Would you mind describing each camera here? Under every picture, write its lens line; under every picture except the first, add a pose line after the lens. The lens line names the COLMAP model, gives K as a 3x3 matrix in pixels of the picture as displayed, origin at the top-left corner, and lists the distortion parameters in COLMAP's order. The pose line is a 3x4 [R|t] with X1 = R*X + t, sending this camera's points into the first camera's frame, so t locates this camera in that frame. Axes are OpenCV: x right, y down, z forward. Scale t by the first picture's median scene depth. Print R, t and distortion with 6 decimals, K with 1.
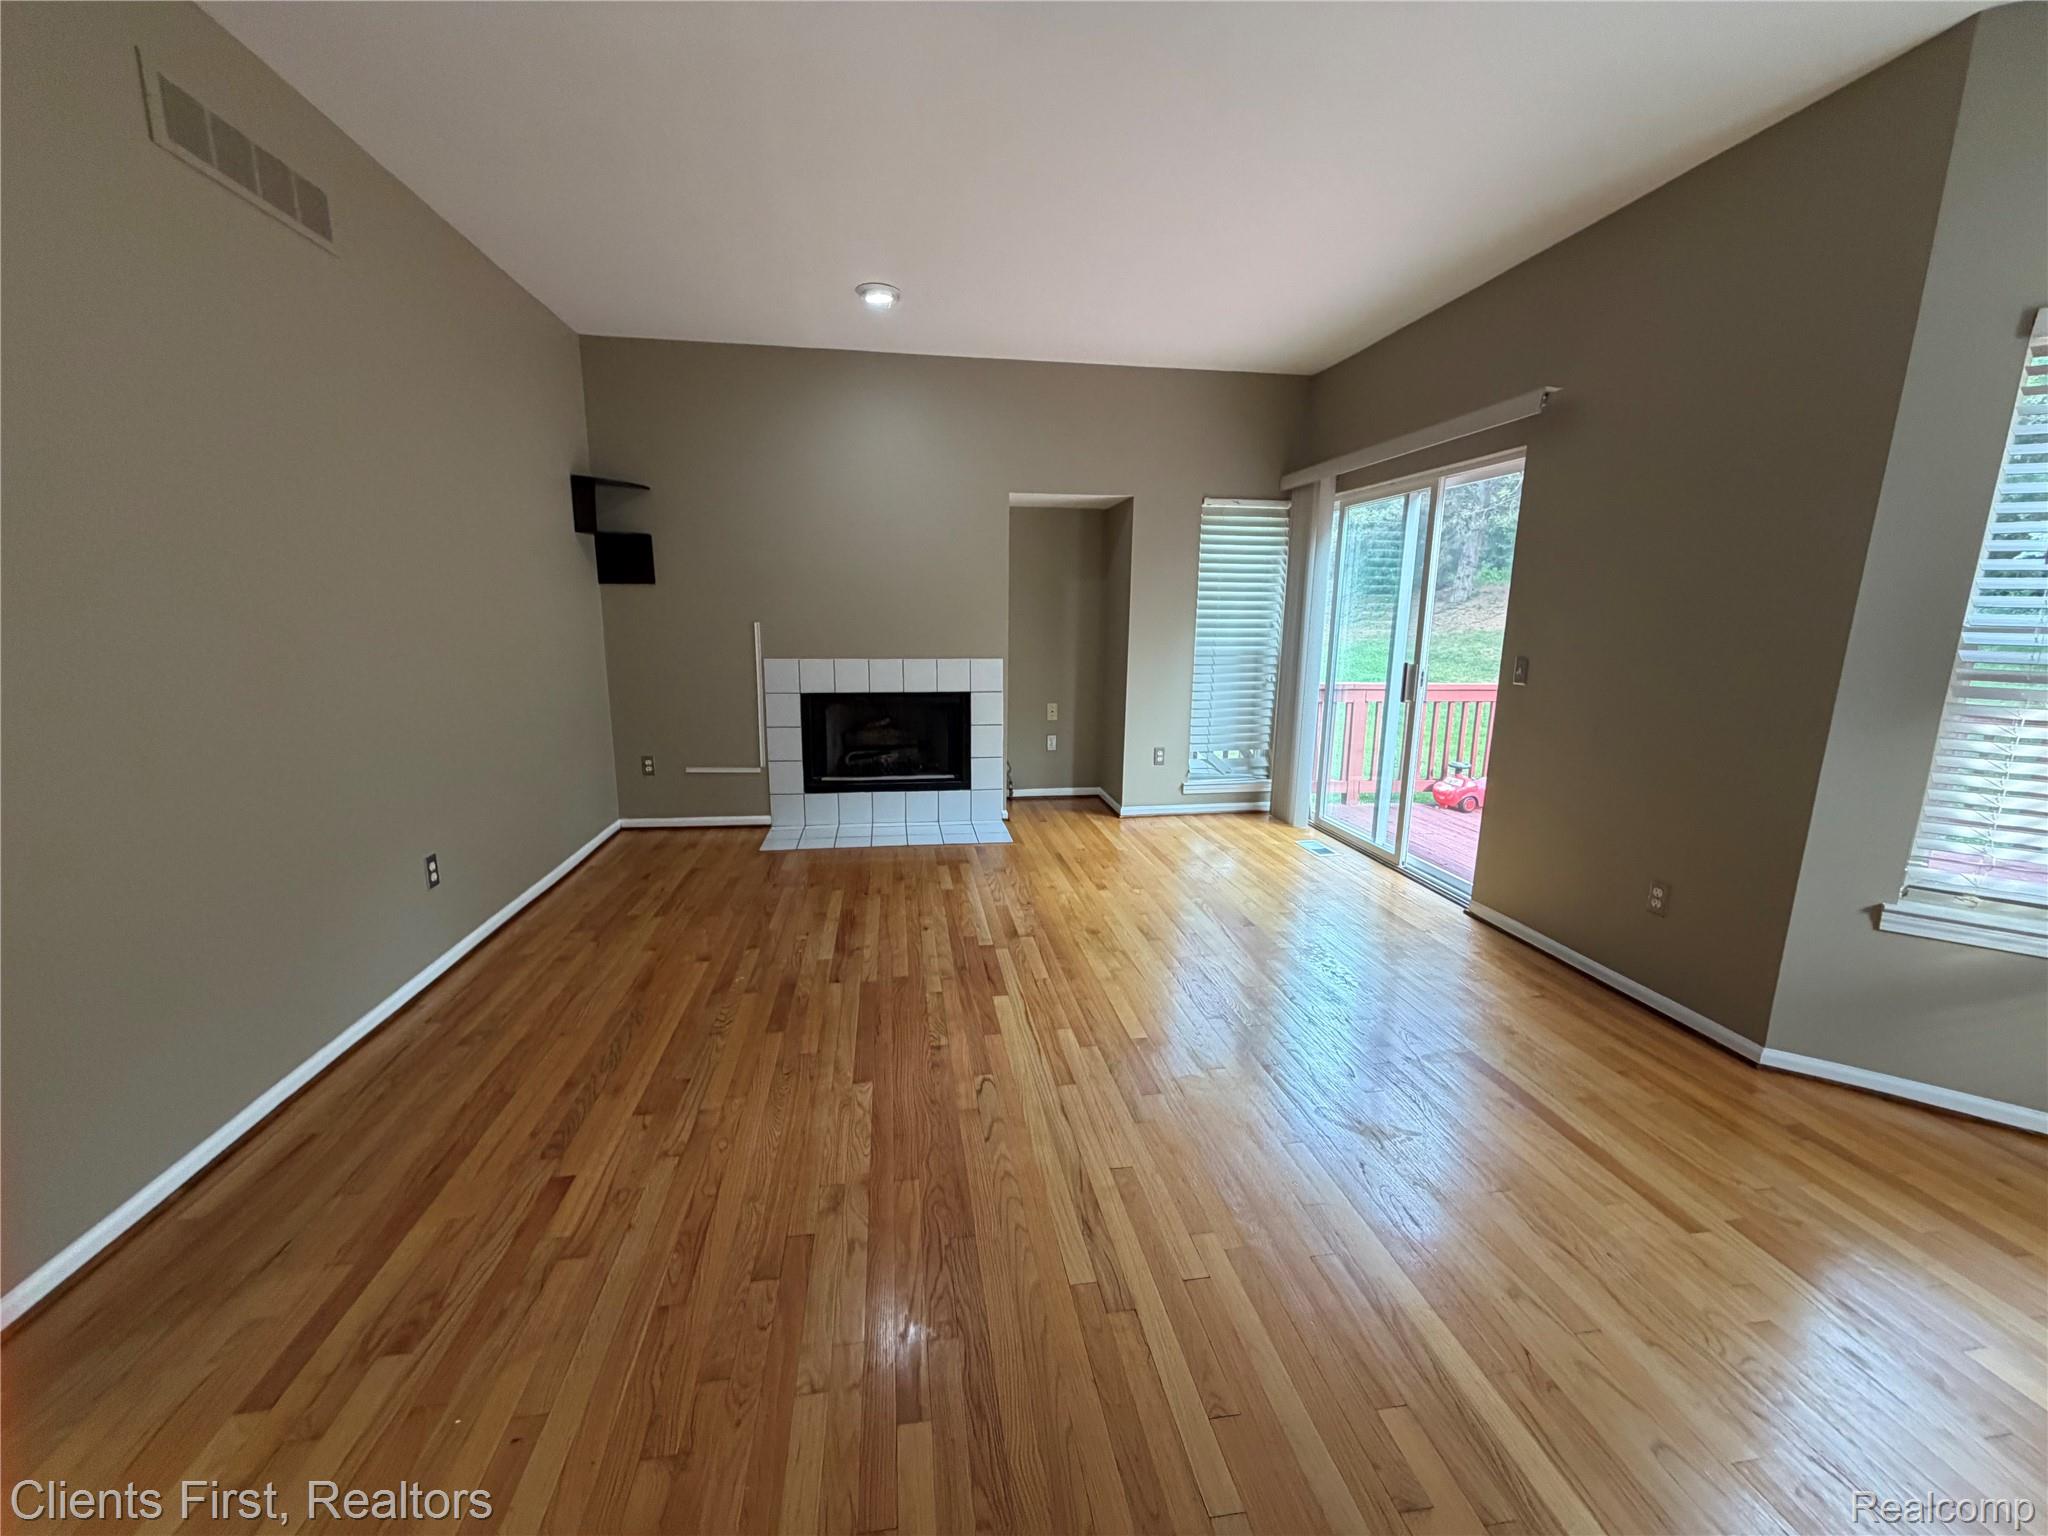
lens RADIAL K [[816.0, 0, 1016.5], [0, 816.0, 768.7], [0, 0, 1]] dist [0.000585, -0.000206]
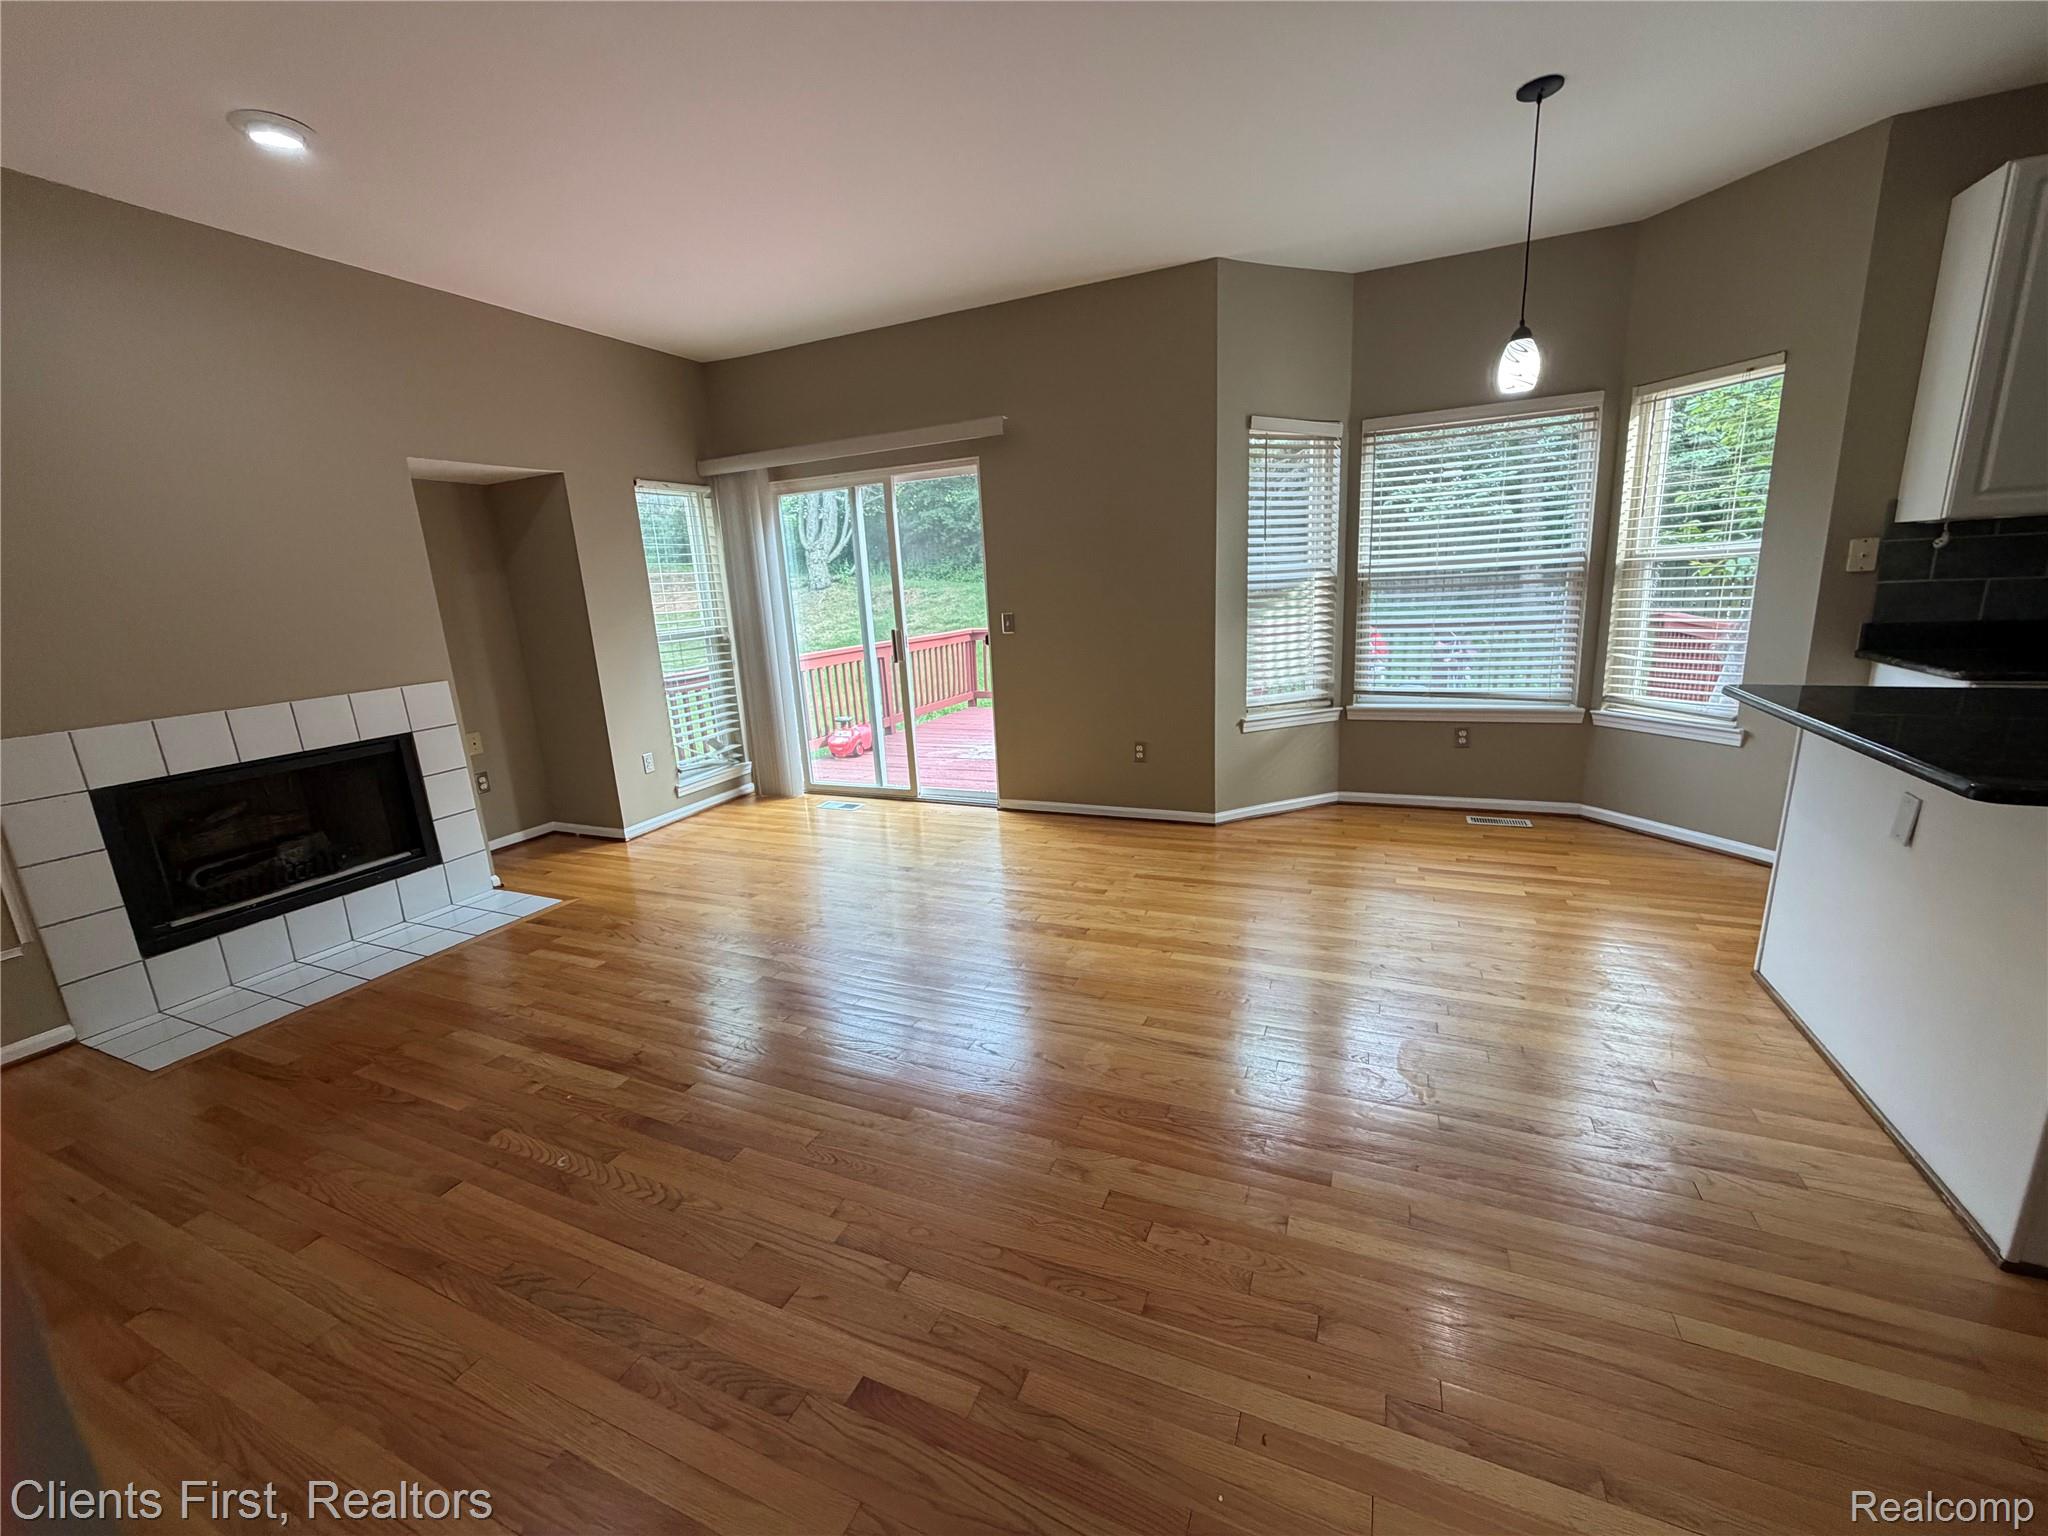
lens RADIAL K [[816.0, 0, 1018.0], [0, 816.0, 768.3], [0, 0, 1]] dist [0.000585, -0.000206]
pose [[0.539134, -0.229759, 0.810275, -0.622476], [0.220078, 0.967076, 0.127787, -0.065103], [-0.812957, 0.109429, 0.571949, 0.267675]]
